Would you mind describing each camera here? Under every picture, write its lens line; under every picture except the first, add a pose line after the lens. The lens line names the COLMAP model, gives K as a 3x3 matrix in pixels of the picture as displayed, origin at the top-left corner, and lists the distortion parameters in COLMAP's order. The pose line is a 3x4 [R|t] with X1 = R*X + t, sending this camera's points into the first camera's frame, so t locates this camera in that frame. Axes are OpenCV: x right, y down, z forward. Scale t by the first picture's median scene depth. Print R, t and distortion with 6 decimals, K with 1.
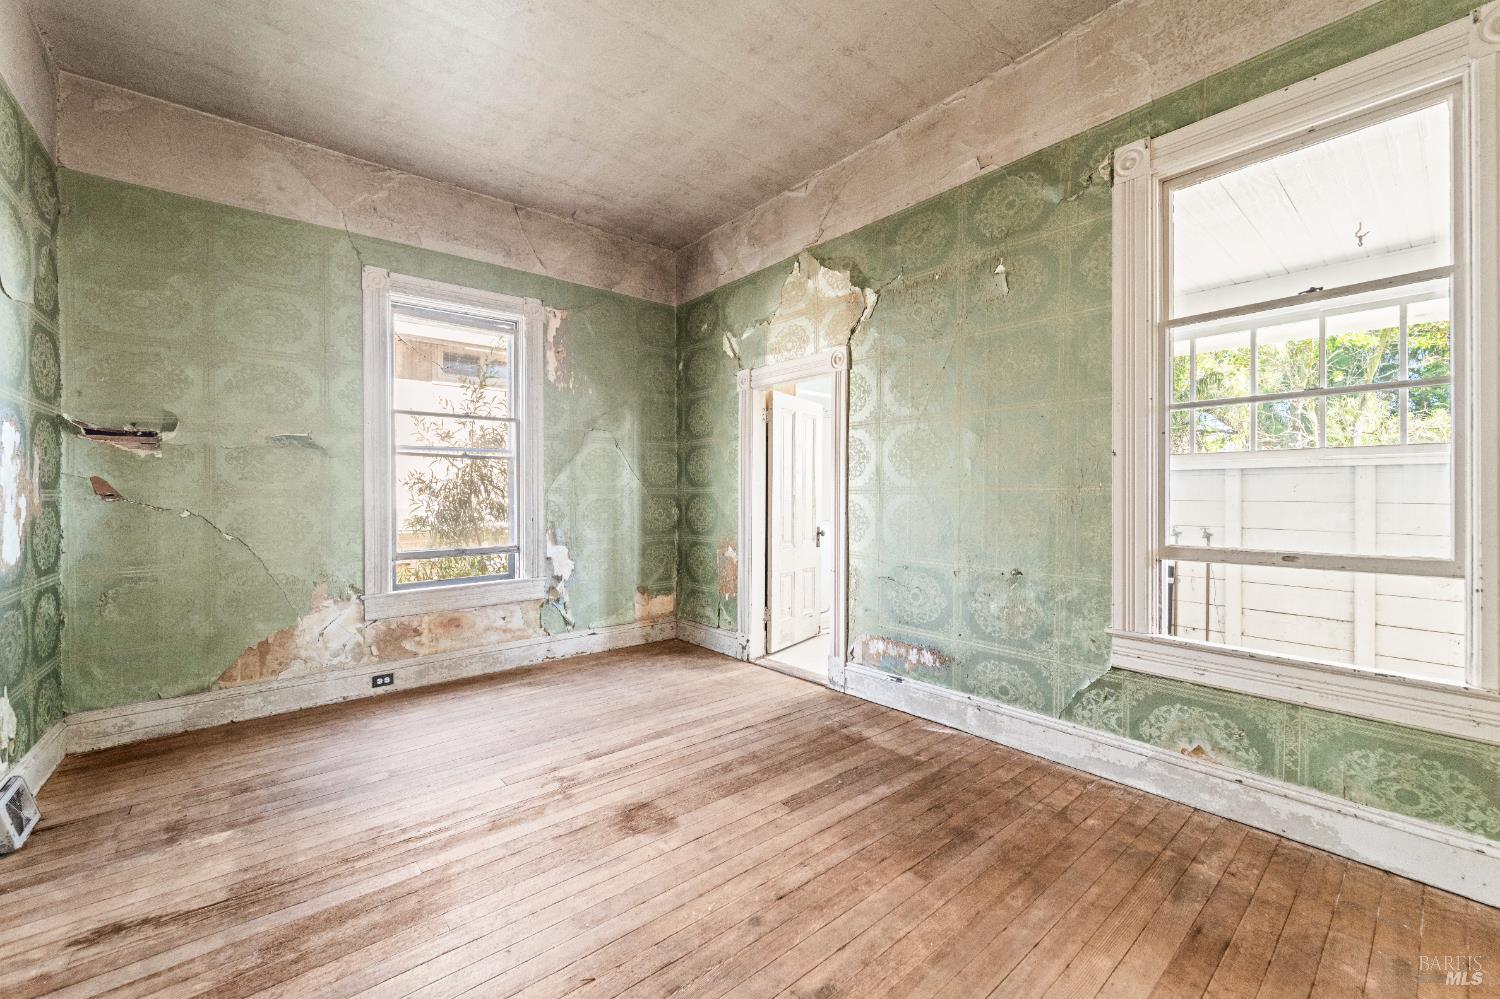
lens RADIAL K [[619.4, 0, 745.4], [0, 619.4, 501.1], [0, 0, 1]] dist [0.001460, -0.001274]
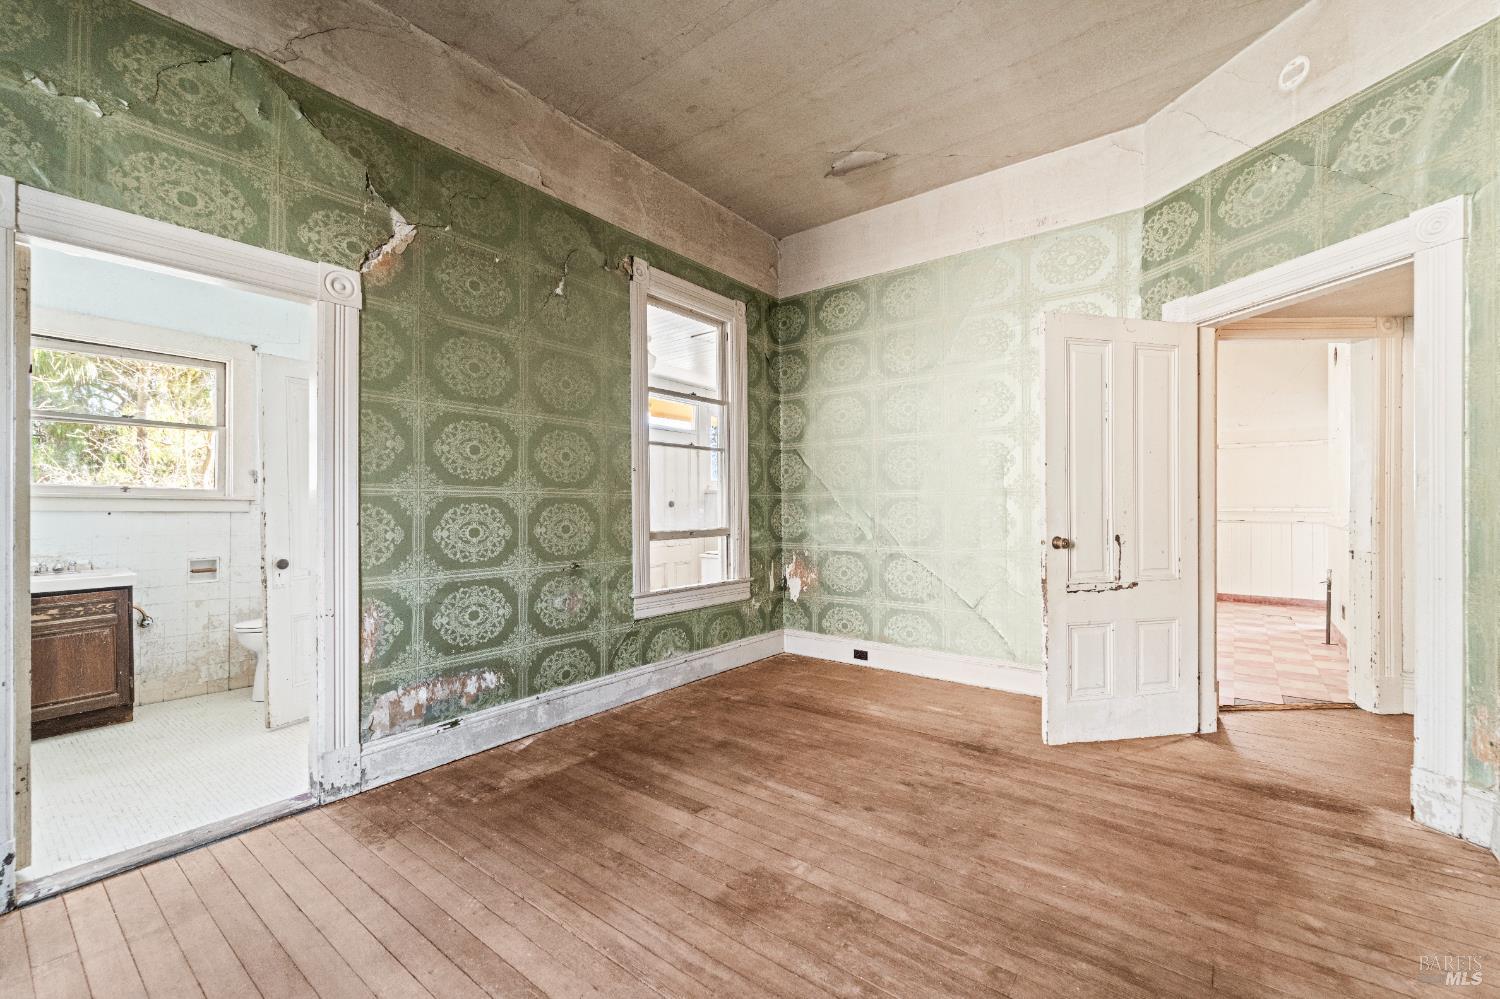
lens RADIAL K [[619.4, 0, 761.1], [0, 619.4, 508.2], [0, 0, 1]] dist [0.001460, -0.001274]
pose [[-0.245835, -0.002445, 0.969309, -0.774204], [0.010821, 0.999928, 0.005267, 0.006307], [-0.969251, 0.011784, -0.245791, 0.971776]]
